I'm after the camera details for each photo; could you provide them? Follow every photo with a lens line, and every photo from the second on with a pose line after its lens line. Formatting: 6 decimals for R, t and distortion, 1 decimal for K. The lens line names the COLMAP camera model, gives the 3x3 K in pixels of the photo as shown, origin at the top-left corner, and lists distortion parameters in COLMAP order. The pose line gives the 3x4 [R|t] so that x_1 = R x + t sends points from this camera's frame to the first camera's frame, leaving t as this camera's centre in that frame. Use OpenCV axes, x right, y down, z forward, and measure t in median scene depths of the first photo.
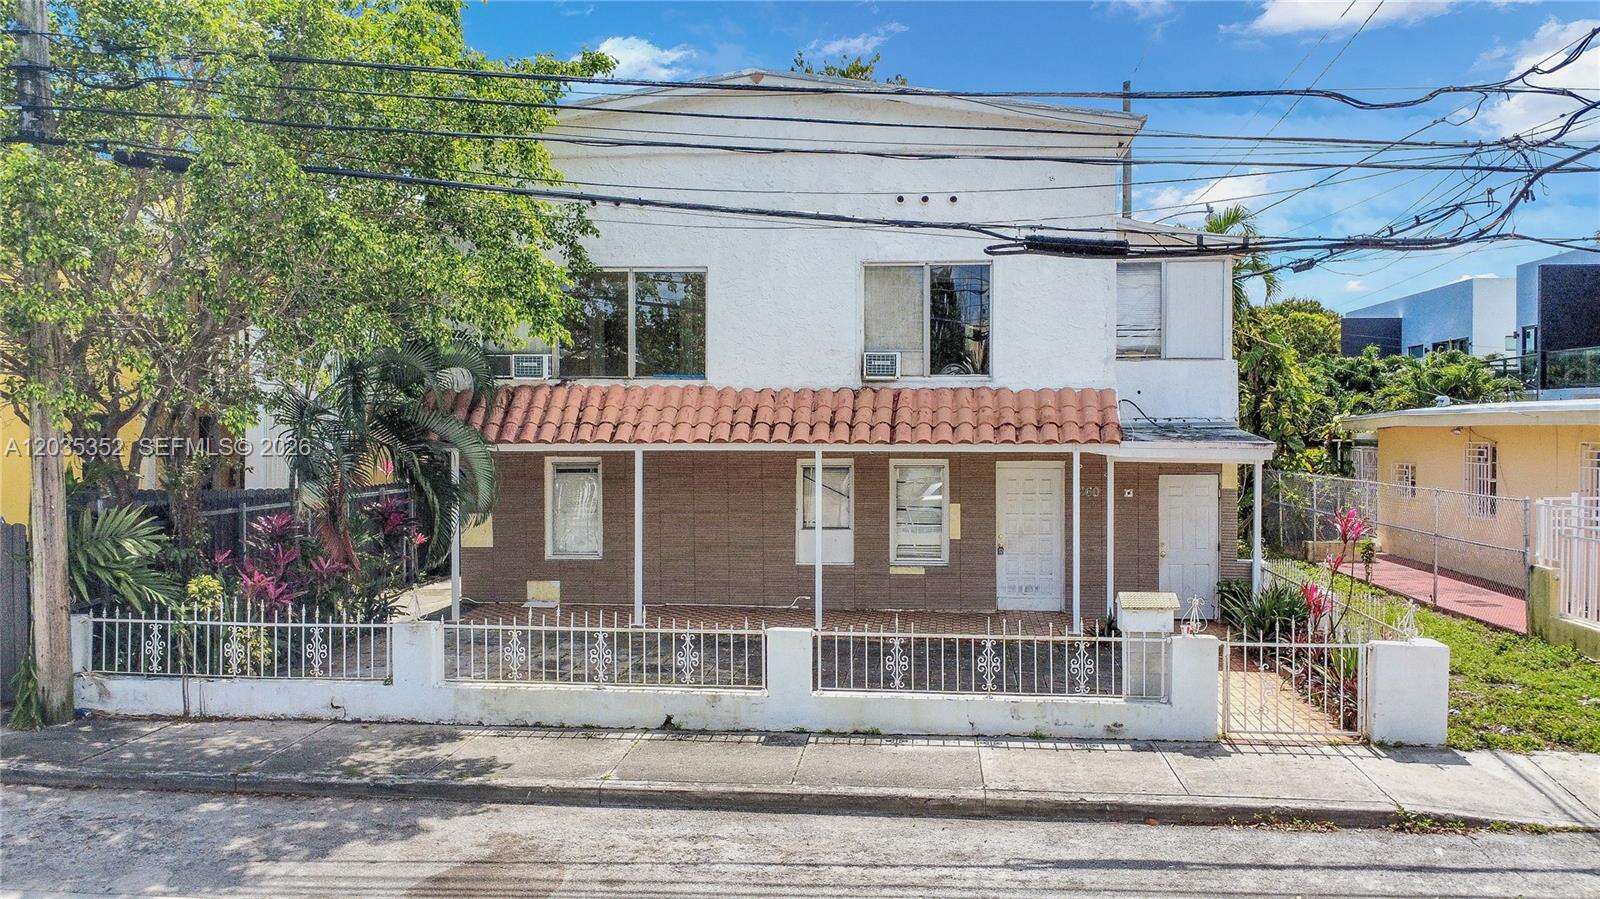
lens RADIAL K [[1222.9, 0, 800.0], [0, 1222.9, 449.5], [0, 0, 1]] dist [0.000943, -0.001626]
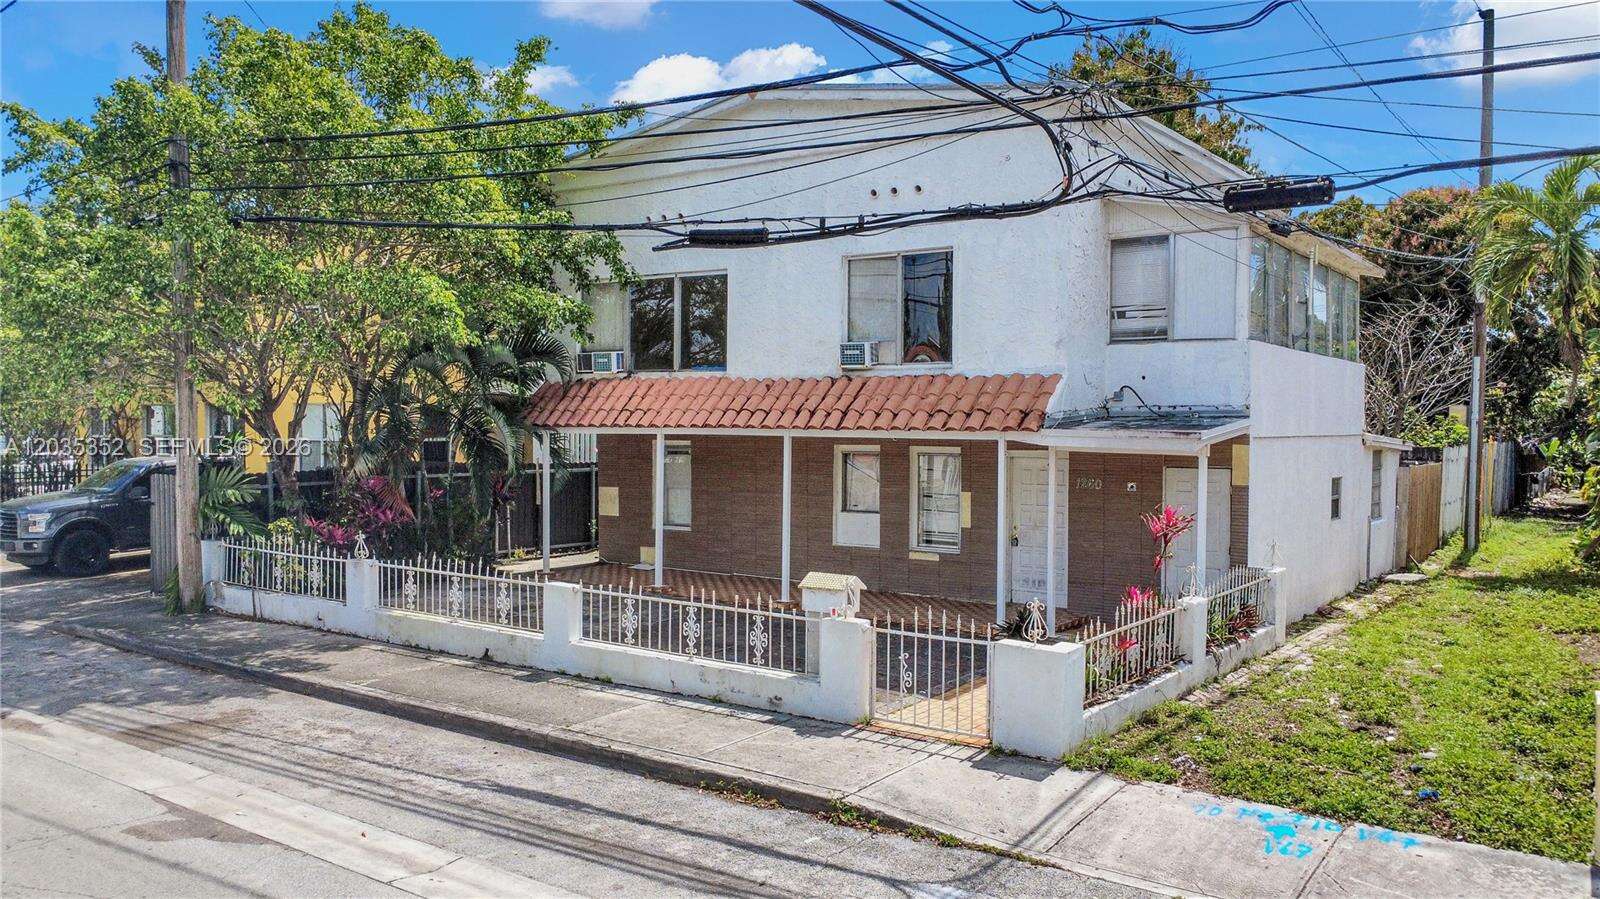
lens RADIAL K [[1206.5, 0, 800.0], [0, 1206.5, 449.5], [0, 0, 1]] dist [0.000648, 0.000822]
pose [[0.866622, 0.017254, -0.498666, 0.766353], [-0.016408, 0.999847, 0.006078, 0.008997], [0.498695, 0.002915, 0.866773, 0.124373]]
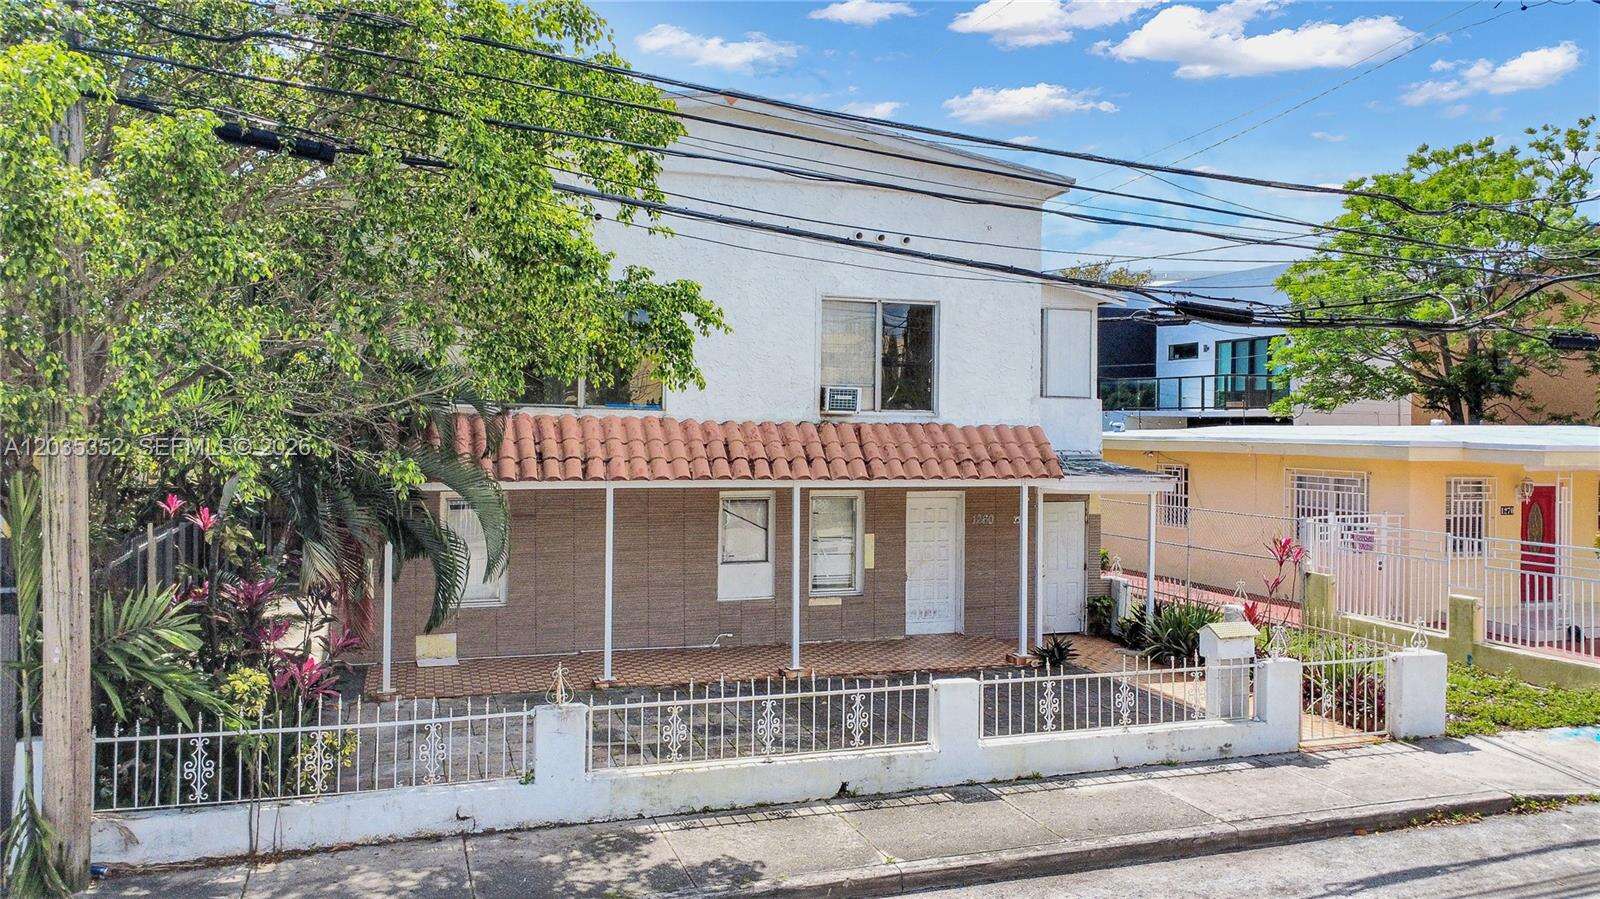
lens RADIAL K [[1216.3, 0, 799.0], [0, 1216.3, 423.9], [0, 0, 1]] dist [0.002109, -0.004930]
pose [[0.903265, 0.010620, 0.428951, -0.556334], [-0.002774, 0.999817, -0.018912, -0.042822], [-0.429074, 0.015893, 0.903130, 0.164698]]
